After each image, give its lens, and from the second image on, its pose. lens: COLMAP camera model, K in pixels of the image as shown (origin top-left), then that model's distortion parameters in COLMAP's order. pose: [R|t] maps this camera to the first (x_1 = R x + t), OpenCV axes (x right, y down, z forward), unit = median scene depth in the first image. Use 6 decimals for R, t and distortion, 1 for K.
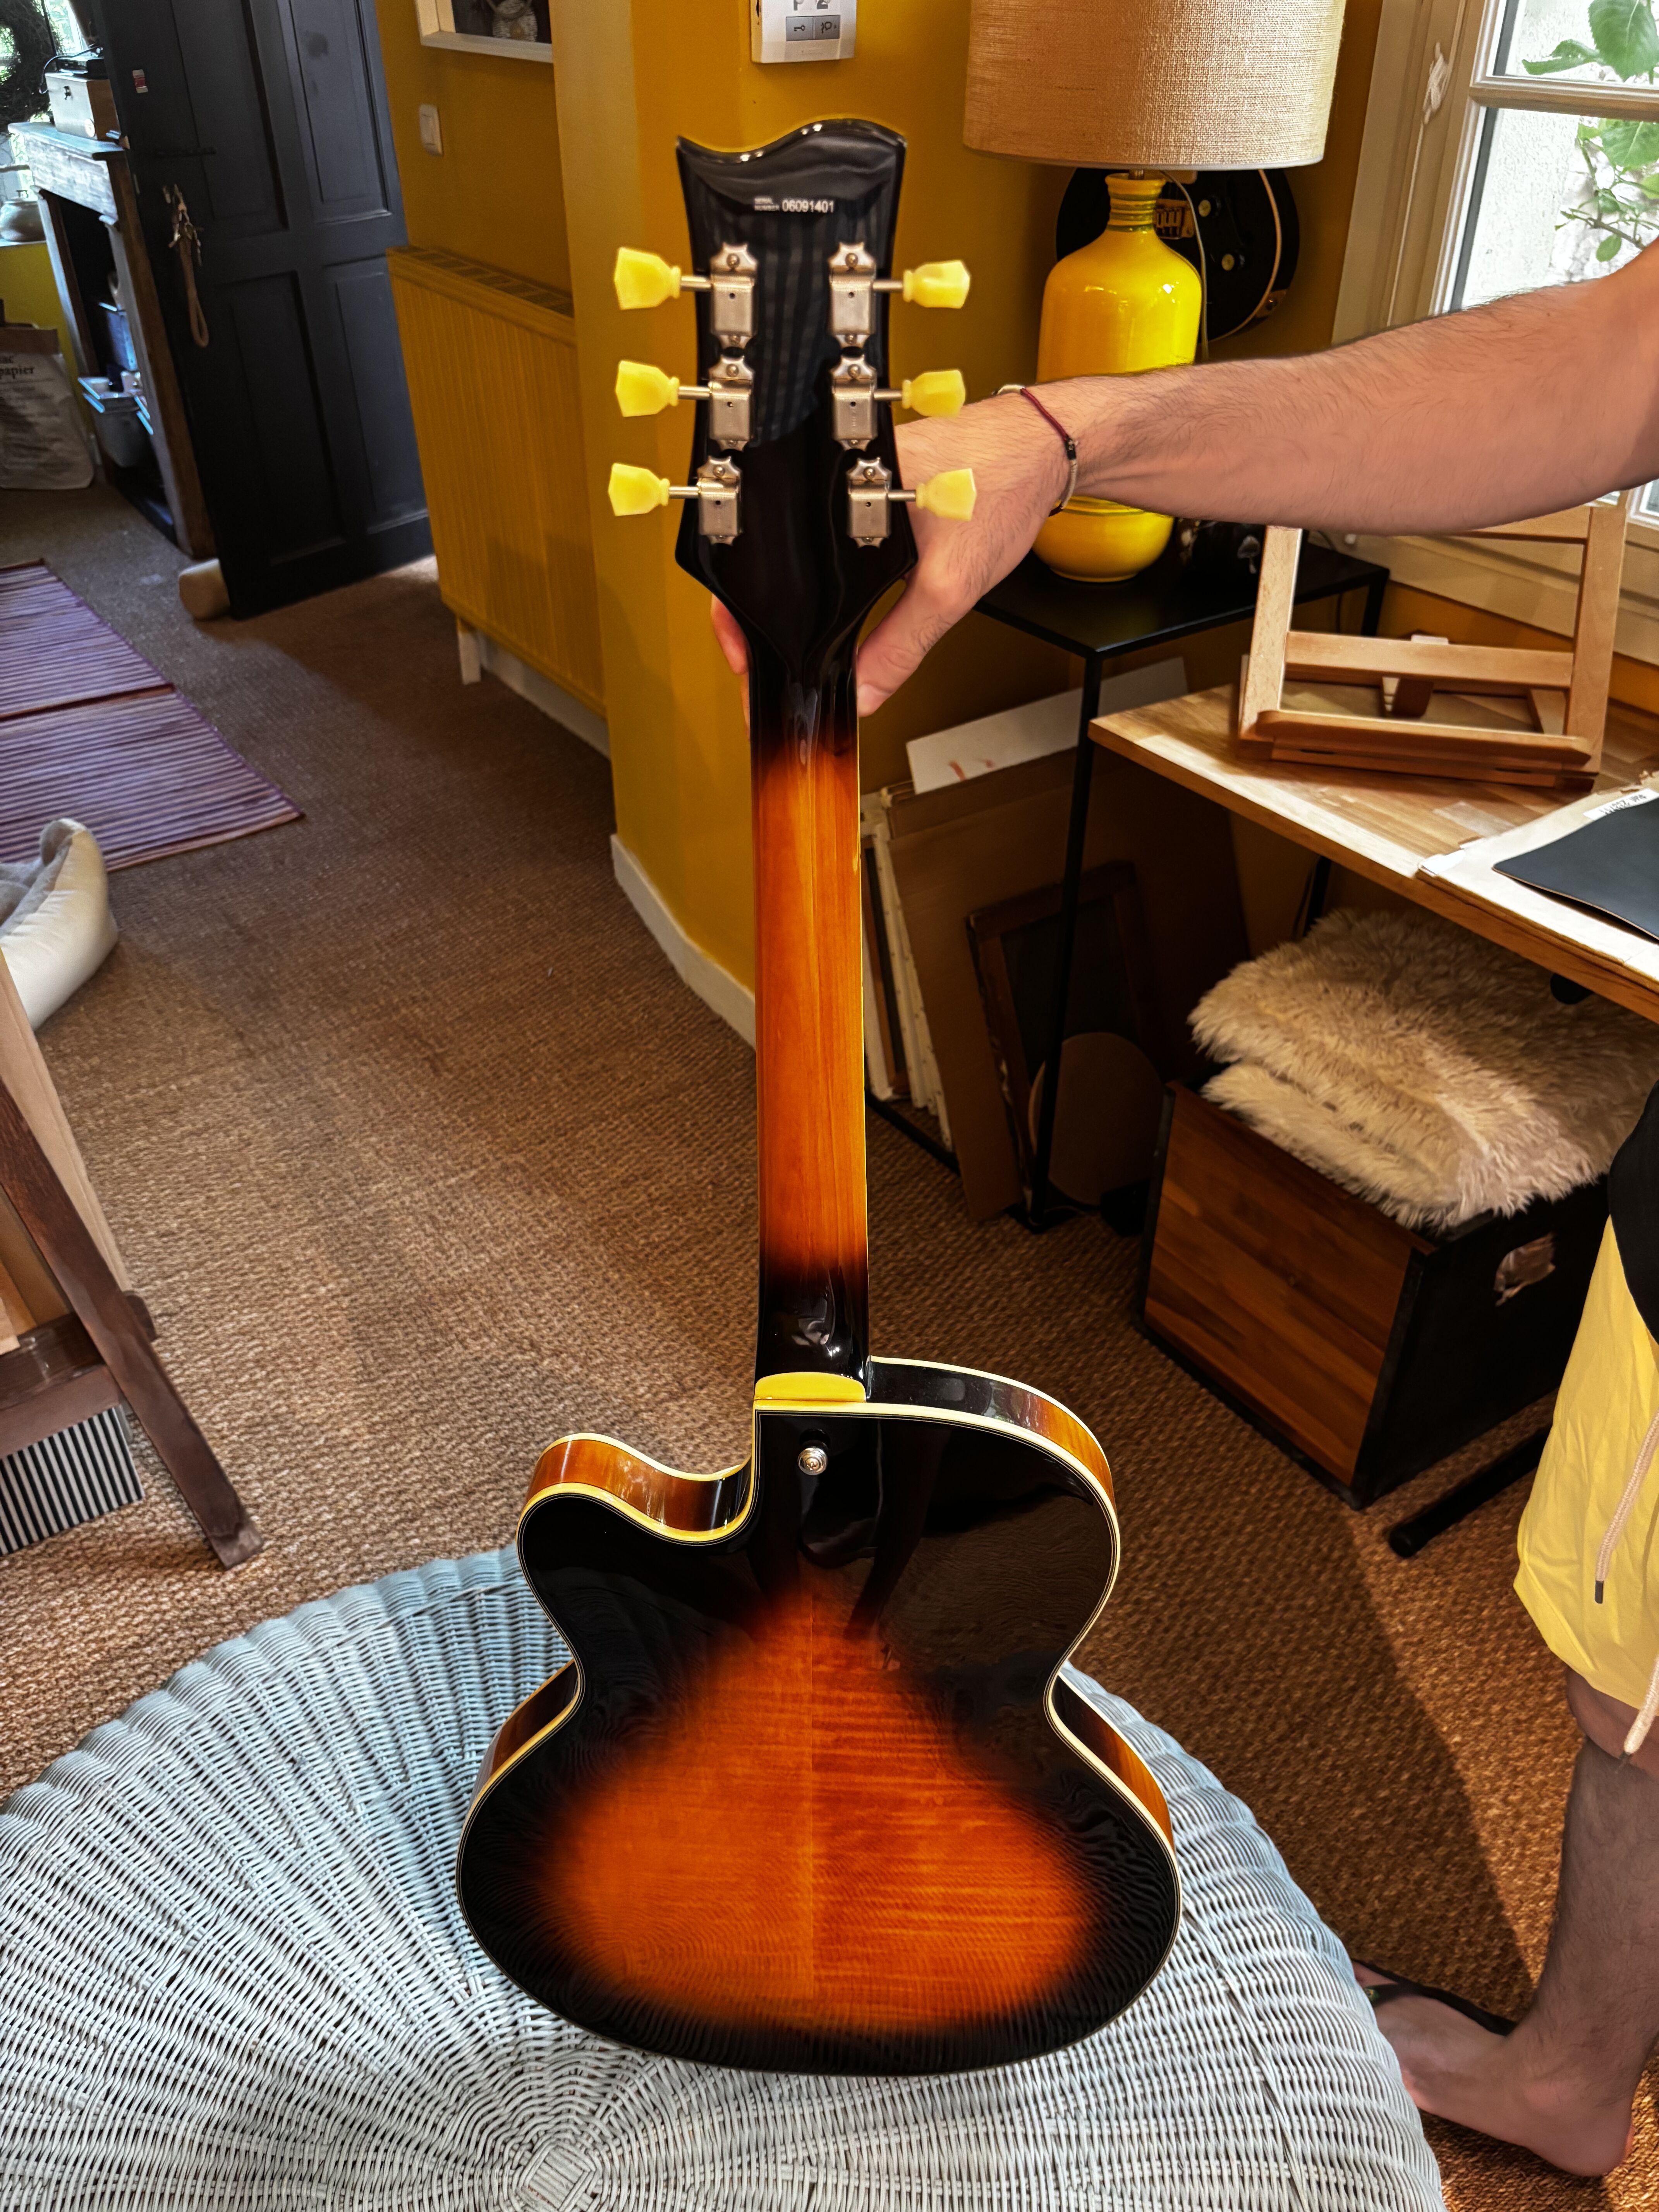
lens RADIAL K [[1685.8, 0, 820.8], [0, 1685.8, 1123.0], [0, 0, 1]] dist [0.033472, -0.054712]
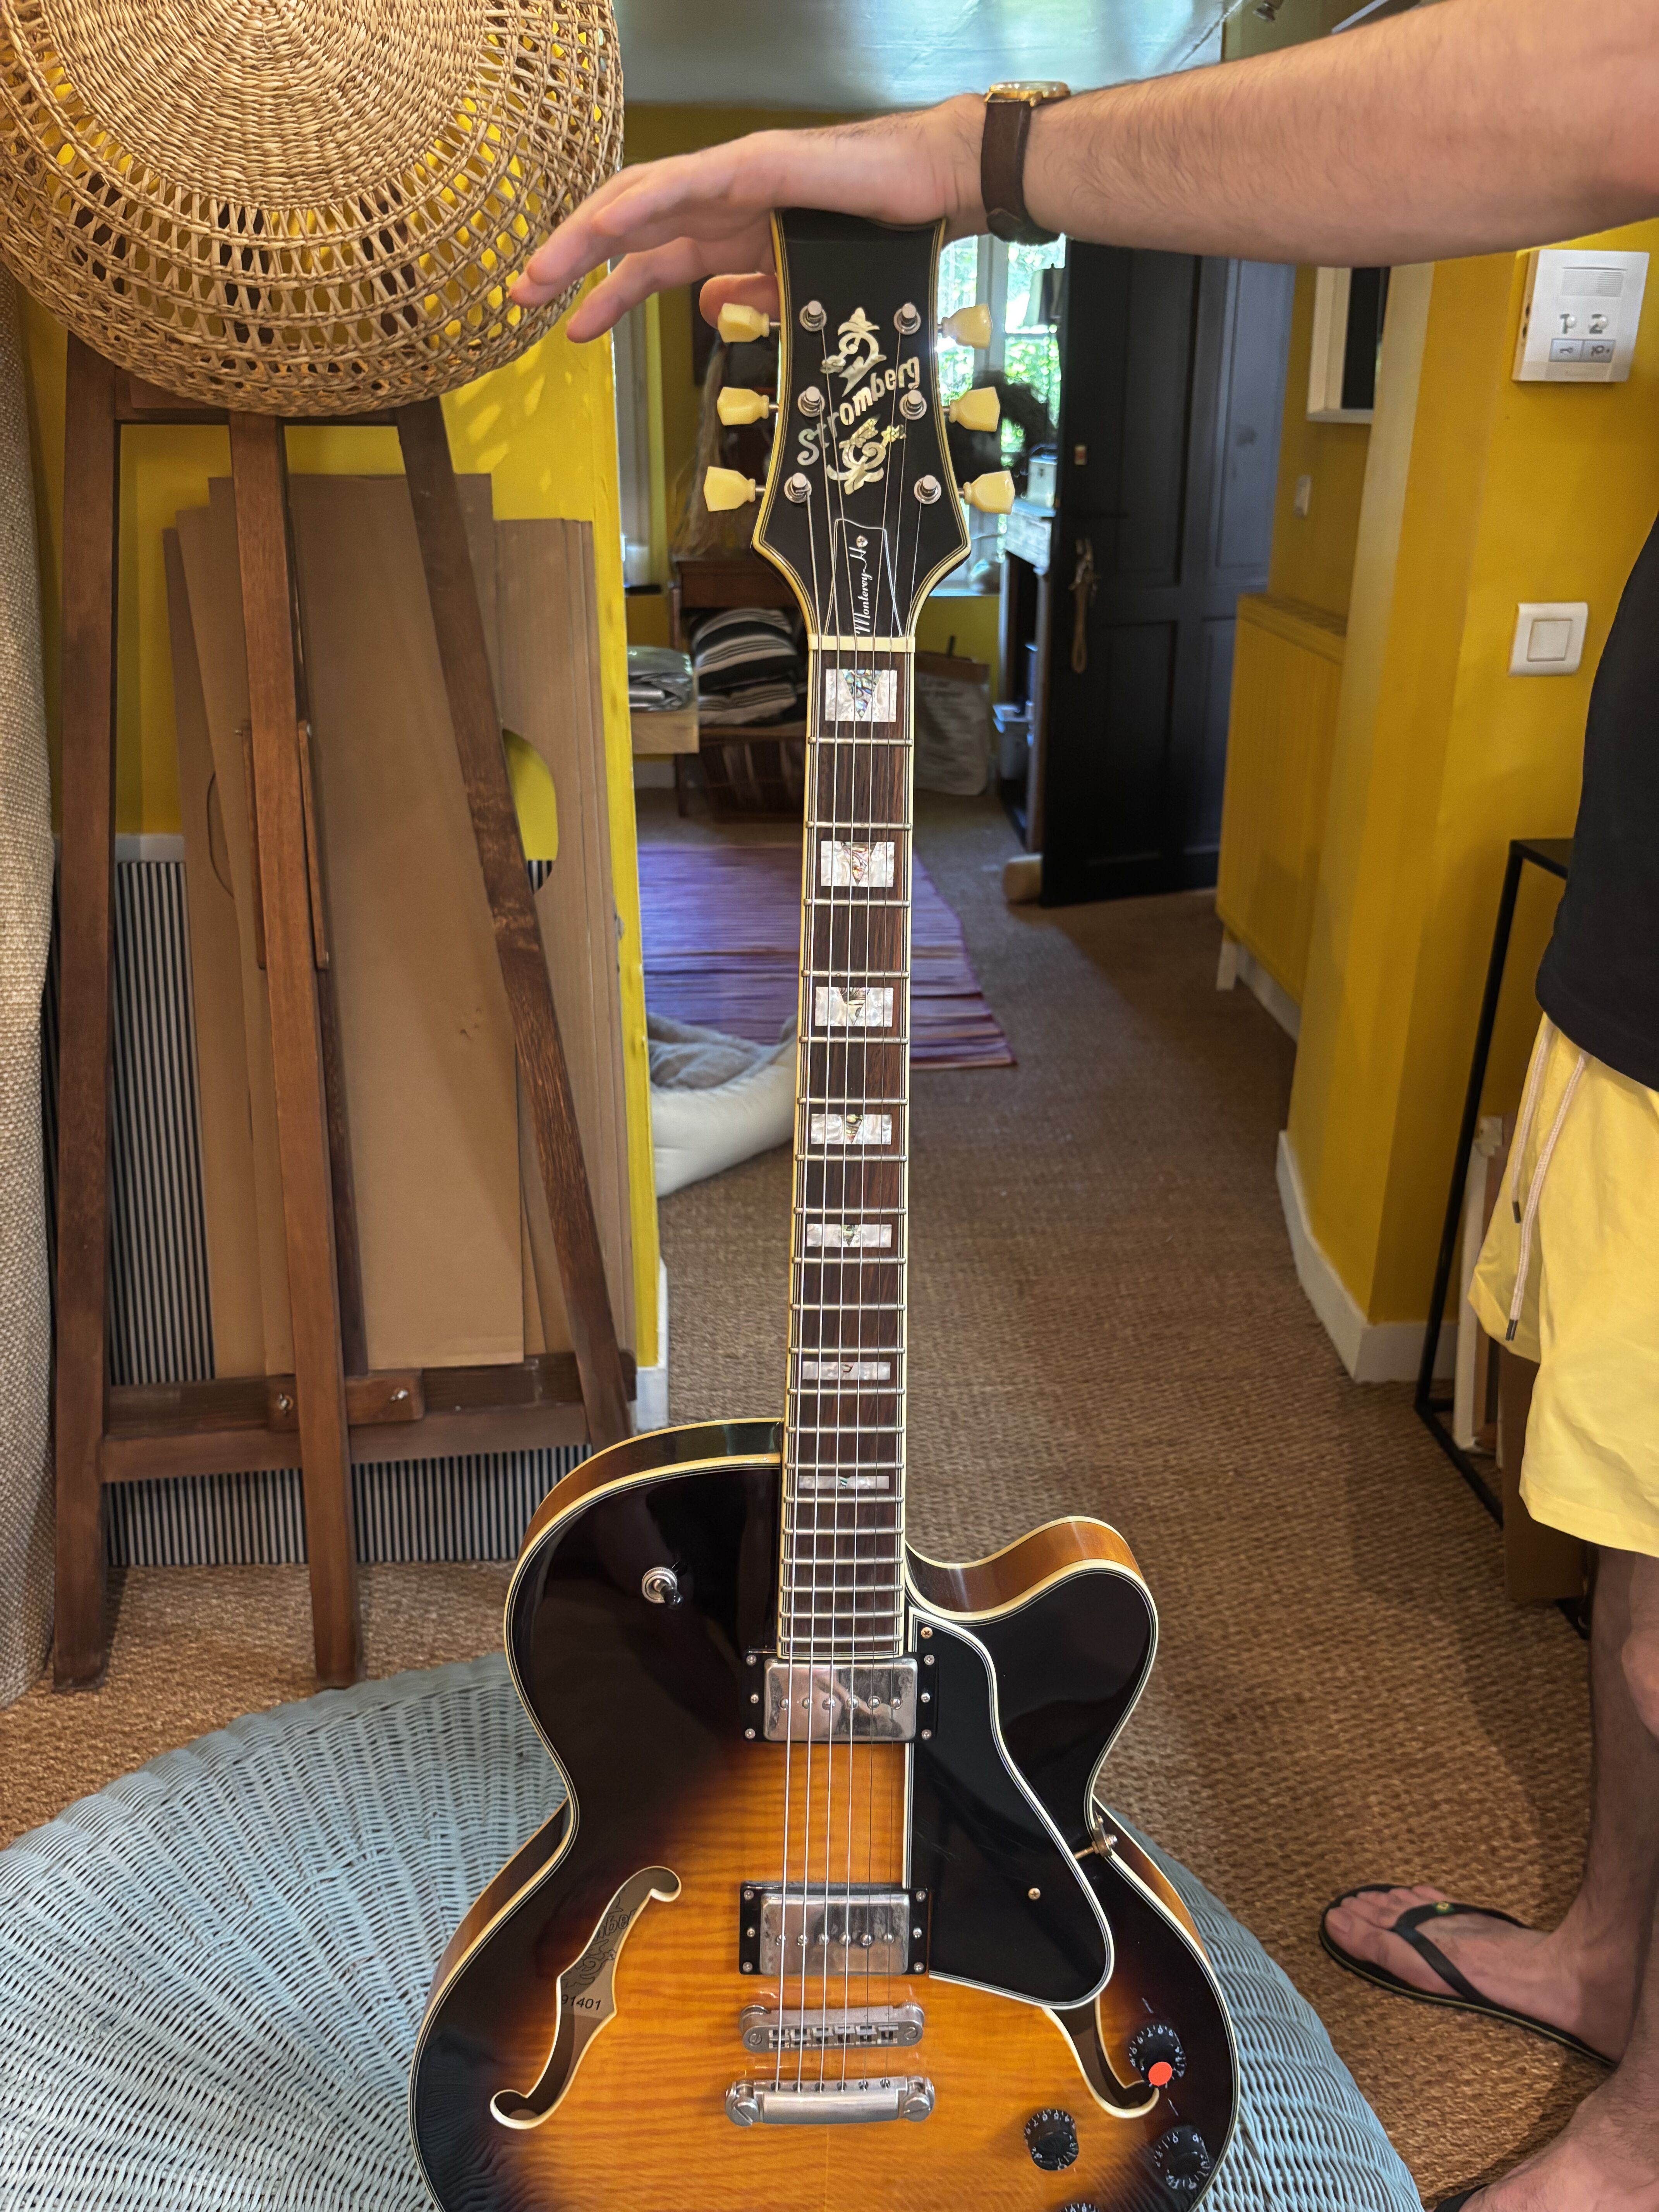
lens RADIAL K [[1685.8, 0, 833.3], [0, 1685.8, 1134.5], [0, 0, 1]] dist [0.033472, -0.054712]
pose [[0.860725, 0.211161, -0.463209, 0.246134], [-0.302519, 0.943986, -0.131804, 0.091022], [0.409431, 0.253577, 0.876393, 0.062766]]
